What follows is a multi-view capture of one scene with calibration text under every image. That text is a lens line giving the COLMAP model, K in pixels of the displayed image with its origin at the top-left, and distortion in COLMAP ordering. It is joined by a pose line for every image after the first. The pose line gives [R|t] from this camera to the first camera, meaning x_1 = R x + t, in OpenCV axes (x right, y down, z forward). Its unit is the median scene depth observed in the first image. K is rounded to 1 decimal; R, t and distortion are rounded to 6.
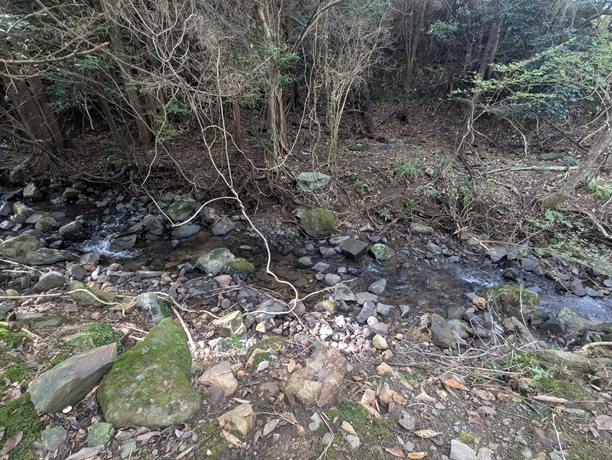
lens RADIAL K [[292.9, 0, 306.1], [0, 292.9, 232.2], [0, 0, 1]] dist [-0.001694, 0.000922]
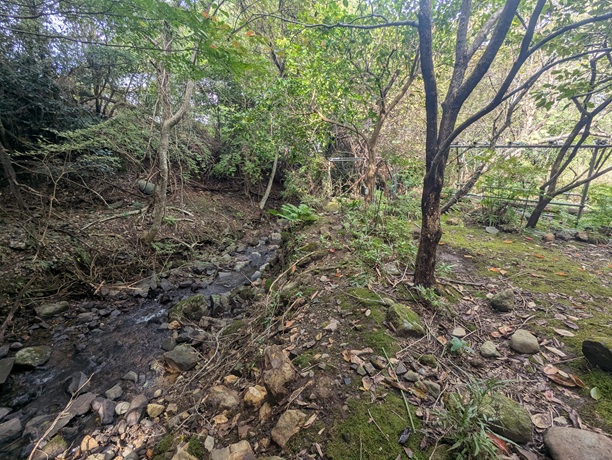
lens RADIAL K [[292.9, 0, 306.3], [0, 292.9, 228.6], [0, 0, 1]] dist [-0.001694, 0.000922]
pose [[0.167250, -0.236645, 0.957093, -0.258683], [0.414588, 0.897645, 0.149499, -0.046749], [-0.894508, 0.371795, 0.248241, 0.082691]]
